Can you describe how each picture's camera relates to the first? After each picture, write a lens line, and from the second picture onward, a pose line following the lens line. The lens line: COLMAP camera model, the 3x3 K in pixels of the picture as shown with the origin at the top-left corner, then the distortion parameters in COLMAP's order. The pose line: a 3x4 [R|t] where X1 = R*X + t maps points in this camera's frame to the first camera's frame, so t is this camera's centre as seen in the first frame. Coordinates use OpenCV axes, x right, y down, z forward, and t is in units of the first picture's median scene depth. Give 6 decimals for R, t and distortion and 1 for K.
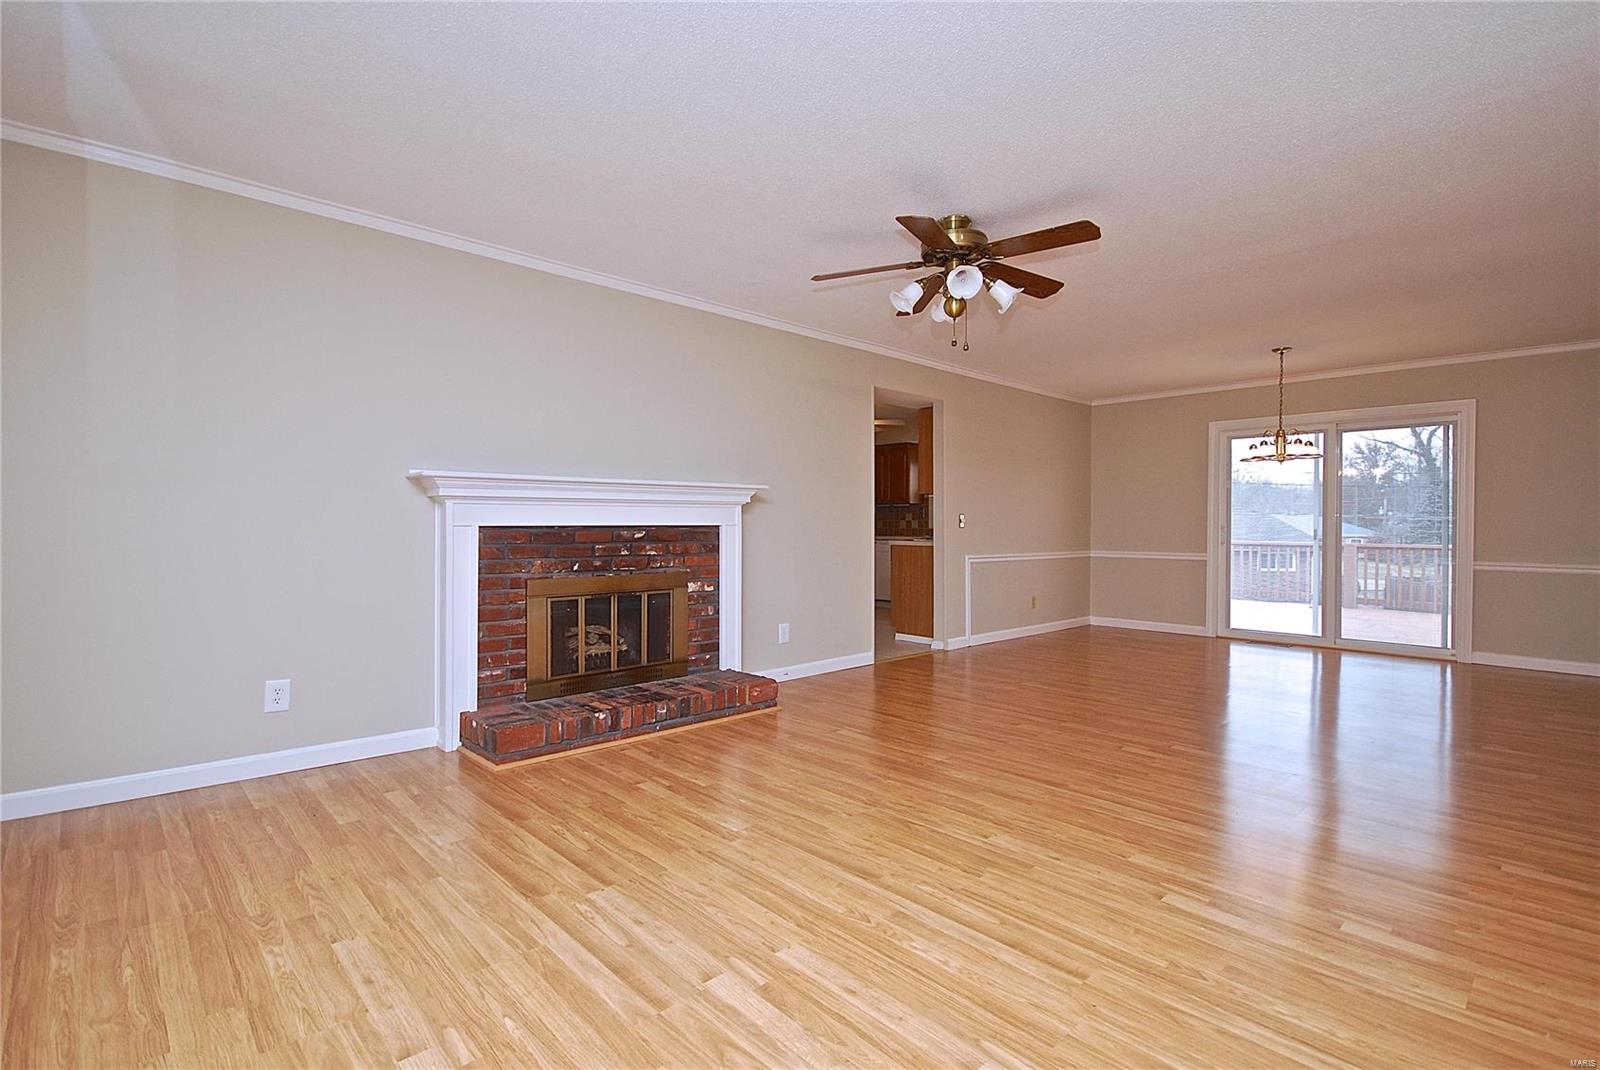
lens RADIAL K [[751.3, 0, 800.0], [0, 751.3, 535.0], [0, 0, 1]] dist [0.000763, -0.000422]
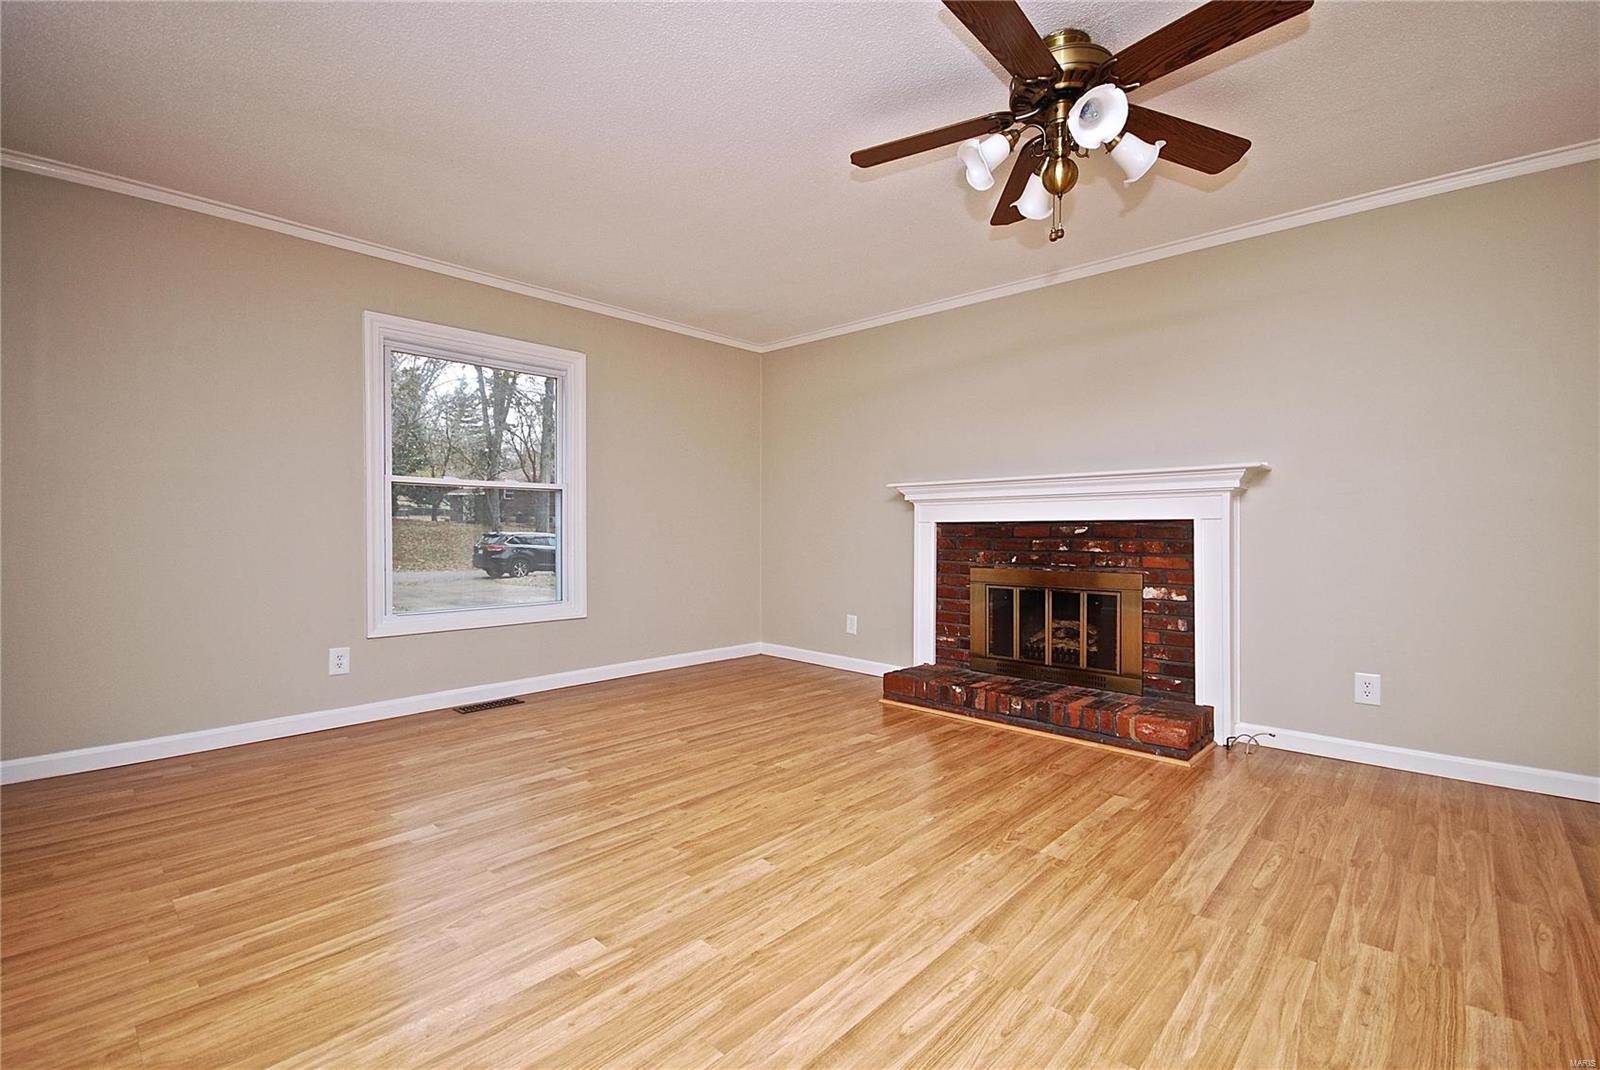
lens RADIAL K [[695.7, 0, 803.4], [0, 695.7, 540.6], [0, 0, 1]] dist [0.001260, 0.000235]
pose [[0.065897, 0.008842, -0.997787, 0.728757], [-0.014468, 0.999864, 0.007905, 0.012044], [0.997722, 0.013915, 0.066016, 0.668937]]
